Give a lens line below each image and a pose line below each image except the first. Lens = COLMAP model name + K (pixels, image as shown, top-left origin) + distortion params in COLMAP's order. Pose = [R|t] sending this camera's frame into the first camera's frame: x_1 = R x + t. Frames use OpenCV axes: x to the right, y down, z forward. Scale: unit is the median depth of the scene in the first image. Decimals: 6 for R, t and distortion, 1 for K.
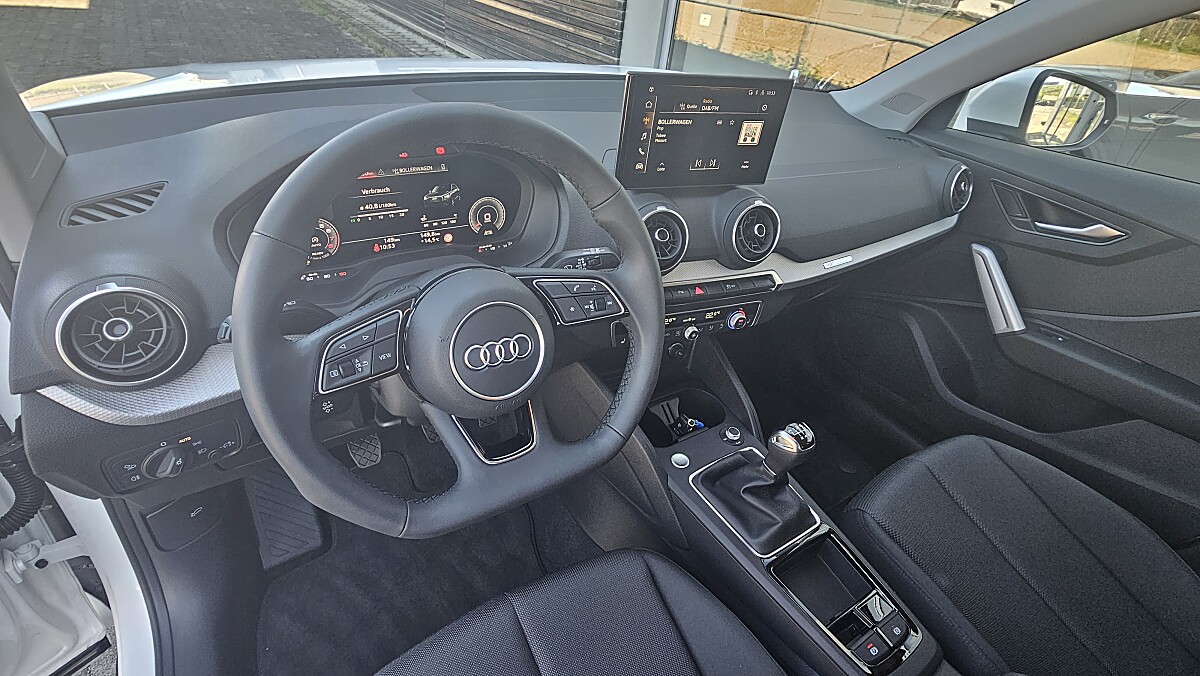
lens RADIAL K [[548.7, 0, 605.4], [0, 548.7, 337.3], [0, 0, 1]] dist [0.012139, -0.001045]
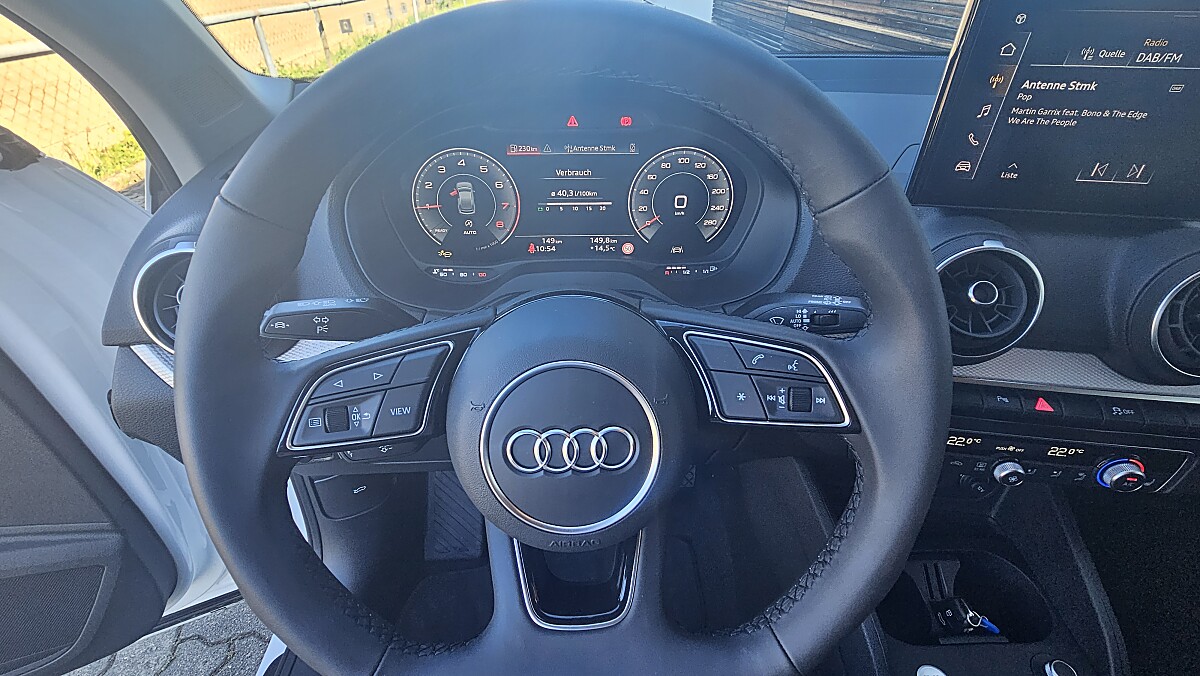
lens RADIAL K [[548.7, 0, 603.8], [0, 548.7, 334.0], [0, 0, 1]] dist [0.012139, -0.001045]
pose [[0.856951, 0.199471, -0.475232, 0.046406], [-0.221022, 0.975209, 0.010775, -0.065272], [0.465600, 0.095803, 0.879795, 0.328683]]
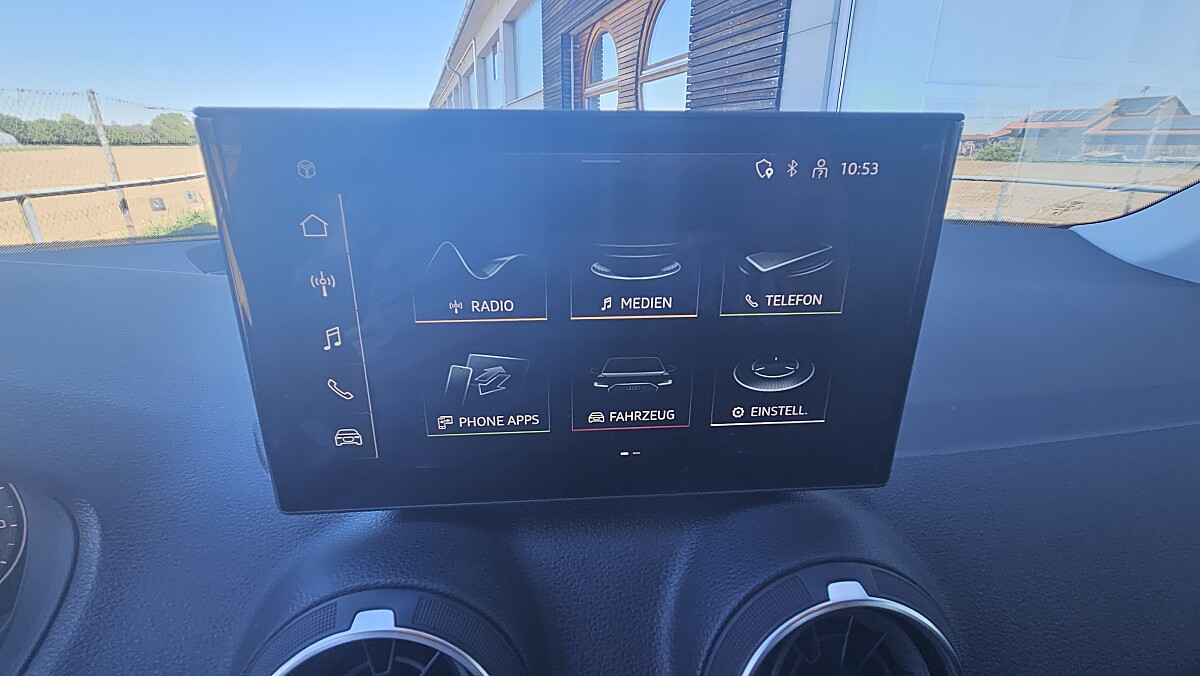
lens RADIAL K [[548.7, 0, 593.4], [0, 548.7, 336.0], [0, 0, 1]] dist [0.012139, -0.001045]
pose [[0.948227, 0.001808, -0.317589, 0.251938], [-0.094695, 0.956109, -0.277288, -0.276880], [0.303148, 0.293006, 0.906779, 0.722498]]
